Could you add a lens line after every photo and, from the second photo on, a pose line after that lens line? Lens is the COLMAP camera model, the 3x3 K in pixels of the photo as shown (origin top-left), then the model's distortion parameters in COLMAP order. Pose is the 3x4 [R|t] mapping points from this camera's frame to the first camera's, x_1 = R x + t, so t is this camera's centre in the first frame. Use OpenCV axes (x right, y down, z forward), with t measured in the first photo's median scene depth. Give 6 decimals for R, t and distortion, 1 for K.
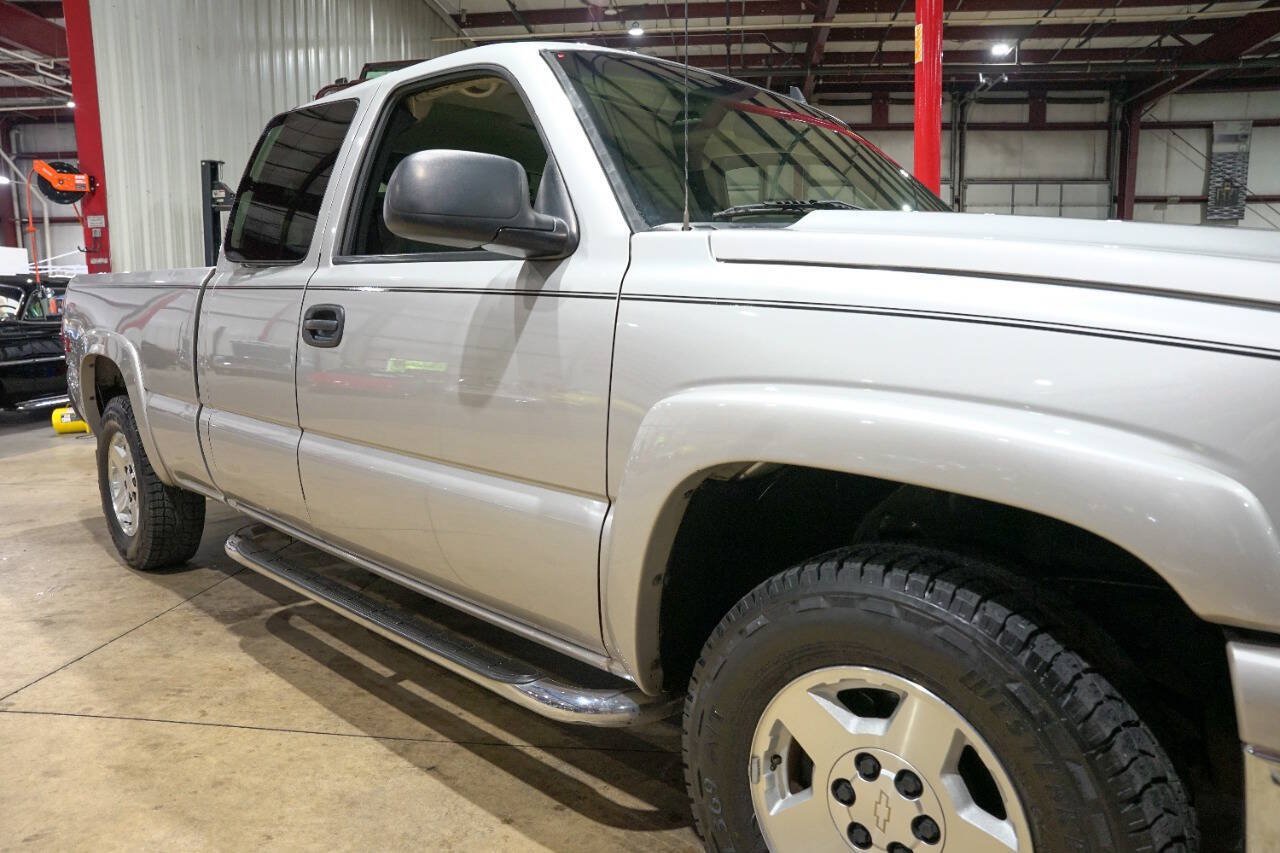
lens RADIAL K [[877.6, 0, 643.8], [0, 877.6, 425.1], [0, 0, 1]] dist [-0.142946, 0.112817]
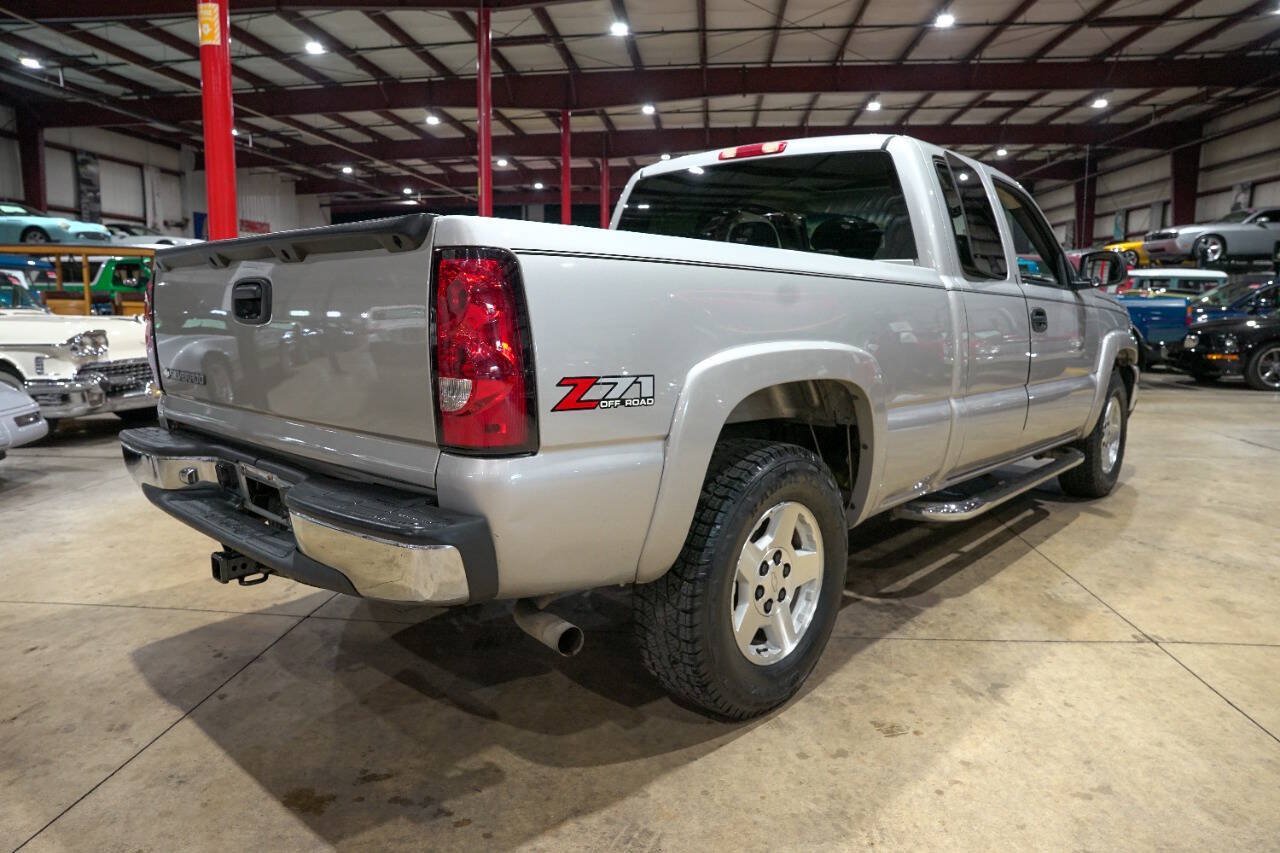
lens RADIAL K [[877.6, 0, 643.8], [0, 877.6, 425.1], [0, 0, 1]] dist [-0.142946, 0.112817]
pose [[-0.023695, -0.140062, 0.989859, -1.461040], [0.130775, 0.981195, 0.141966, -0.179297], [-0.991129, 0.132812, -0.004933, 1.280196]]
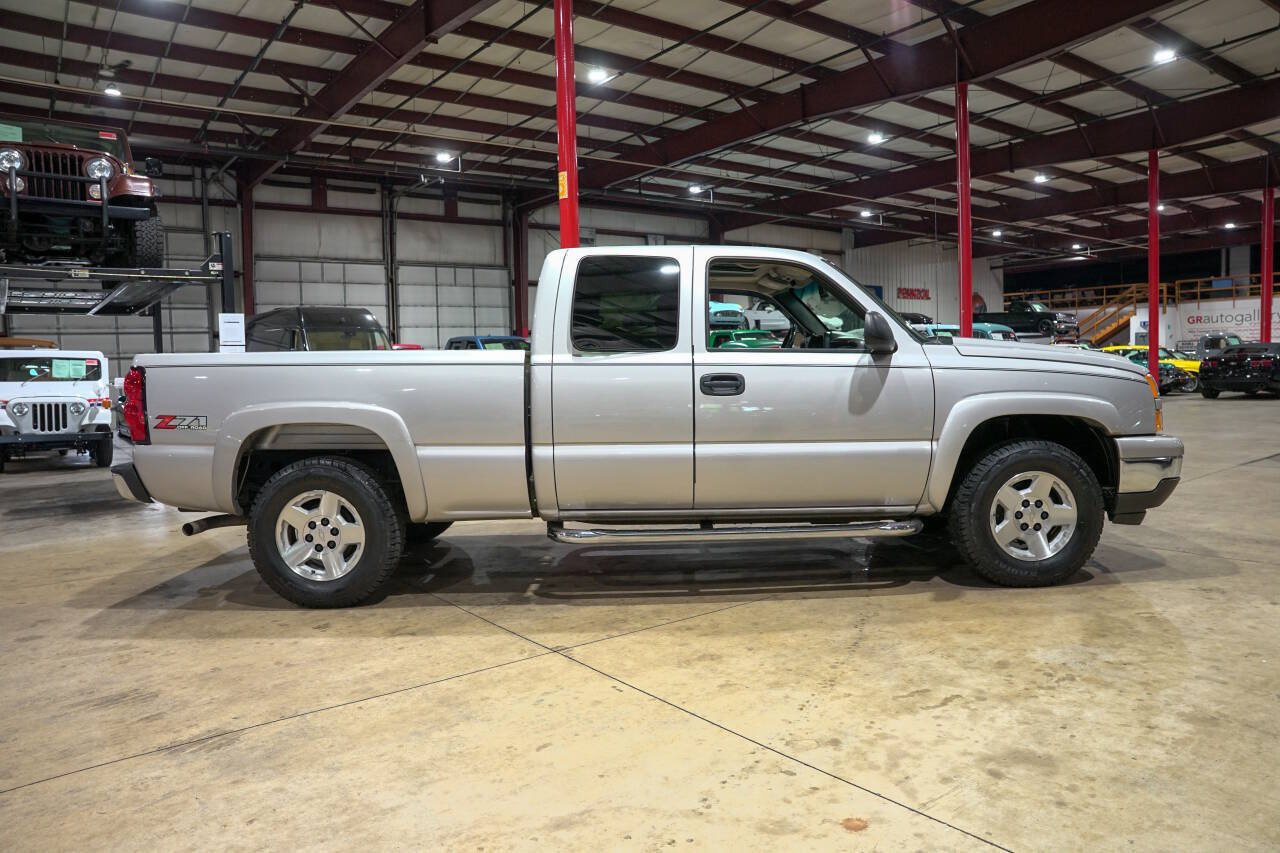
lens RADIAL K [[878.1, 0, 643.5], [0, 878.1, 425.9], [0, 0, 1]] dist [-0.143627, 0.115138]
pose [[0.722176, -0.061369, 0.688982, -1.284169], [0.114563, 0.992912, -0.031642, 0.011284], [-0.682156, 0.101783, 0.724088, -0.184682]]
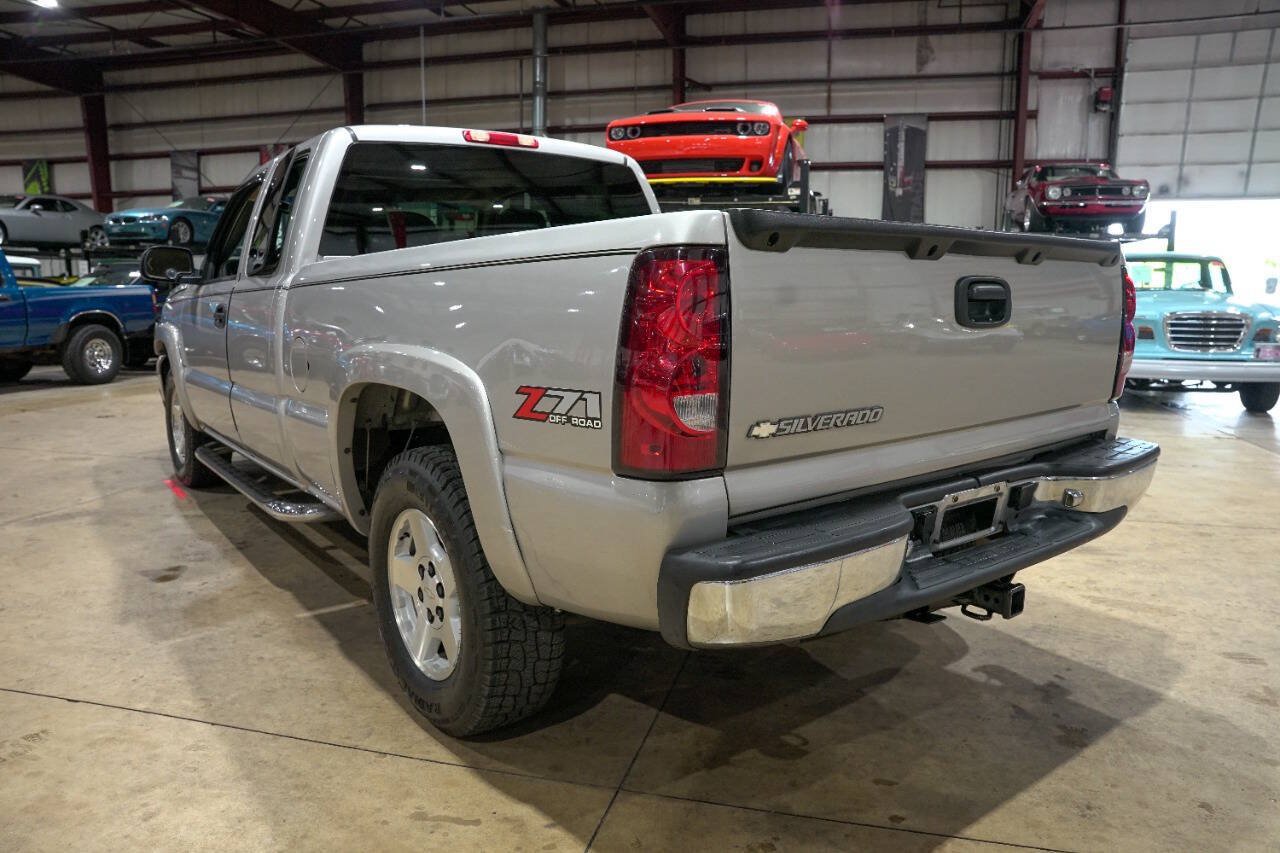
lens RADIAL K [[877.6, 0, 643.8], [0, 877.6, 425.1], [0, 0, 1]] dist [-0.142946, 0.112817]
pose [[-0.989006, -0.020555, 0.146441, -0.606769], [0.022378, 0.958085, 0.285608, -0.318161], [-0.146174, 0.285745, -0.947092, 2.224494]]
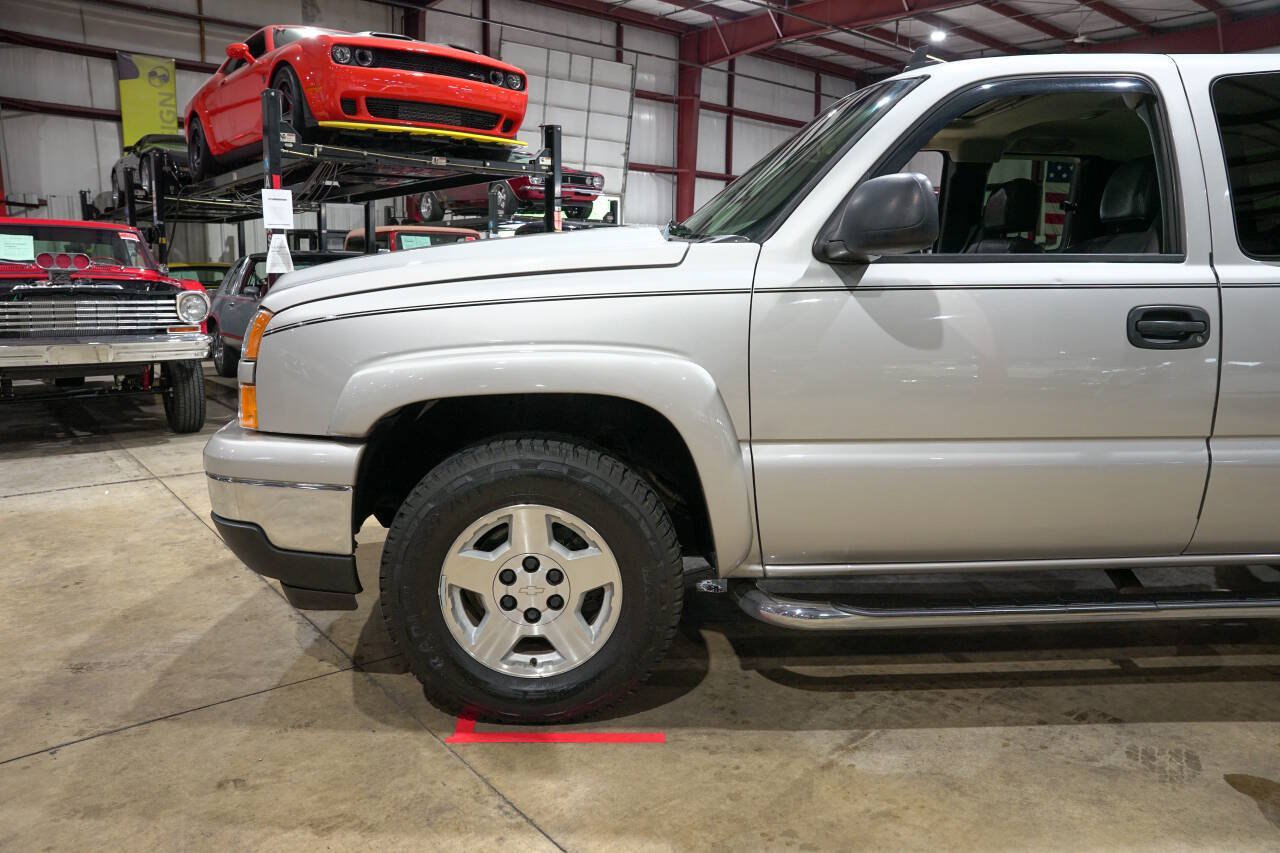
lens RADIAL K [[877.6, 0, 643.8], [0, 877.6, 425.1], [0, 0, 1]] dist [-0.142946, 0.112817]
pose [[-0.697647, 0.117931, -0.706669, 0.921514], [-0.105630, 0.958649, 0.264264, -0.194574], [0.708612, 0.259008, -0.656342, 1.301765]]
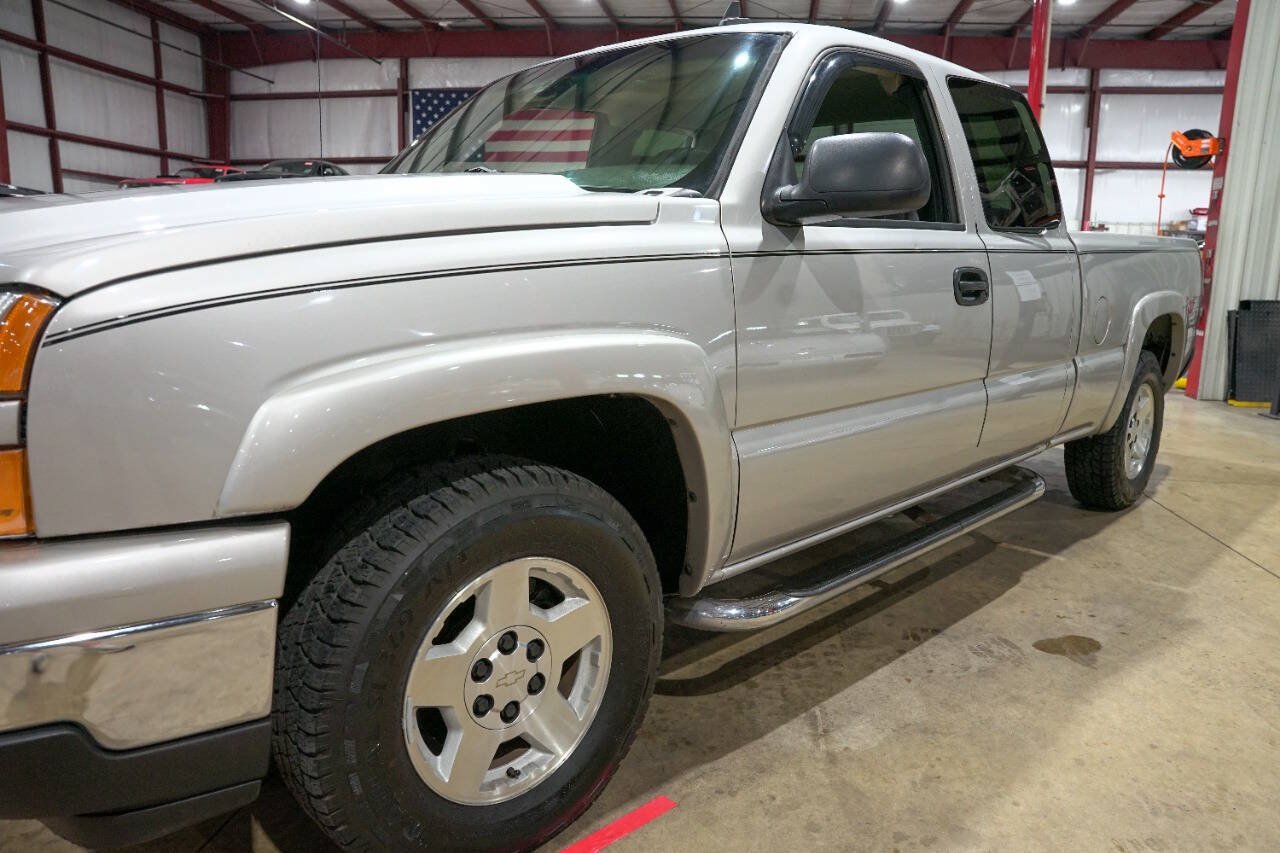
lens RADIAL K [[877.6, 0, 643.8], [0, 877.6, 425.1], [0, 0, 1]] dist [-0.142946, 0.112817]
pose [[-0.035451, 0.190044, -0.981135, 0.961439], [-0.151580, 0.969371, 0.193243, -0.120343], [0.987809, 0.155571, -0.005558, 0.867547]]
